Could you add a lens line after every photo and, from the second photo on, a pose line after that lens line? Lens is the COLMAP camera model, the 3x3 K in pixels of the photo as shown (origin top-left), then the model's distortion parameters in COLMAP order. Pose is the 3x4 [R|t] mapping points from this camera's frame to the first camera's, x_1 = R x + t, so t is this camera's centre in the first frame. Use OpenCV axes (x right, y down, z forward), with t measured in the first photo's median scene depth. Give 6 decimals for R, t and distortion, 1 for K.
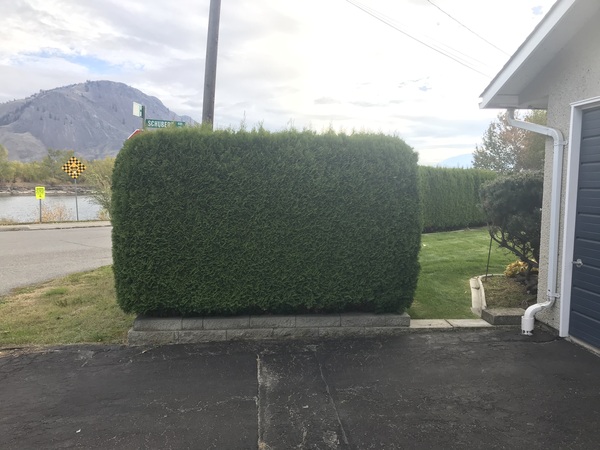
lens RADIAL K [[478.3, 0, 300.0], [0, 478.3, 225.0], [0, 0, 1]] dist [0.005123, 0.001710]
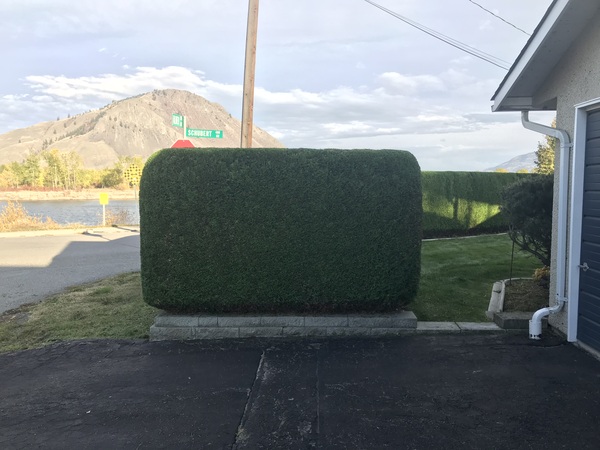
lens RADIAL K [[478.3, 0, 300.0], [0, 478.3, 225.0], [0, 0, 1]] dist [0.005123, 0.001710]
pose [[0.993129, -0.003432, -0.116978, 0.106594], [0.002766, 0.999979, -0.005861, -0.001993], [0.116996, 0.005497, 0.993117, -0.041703]]
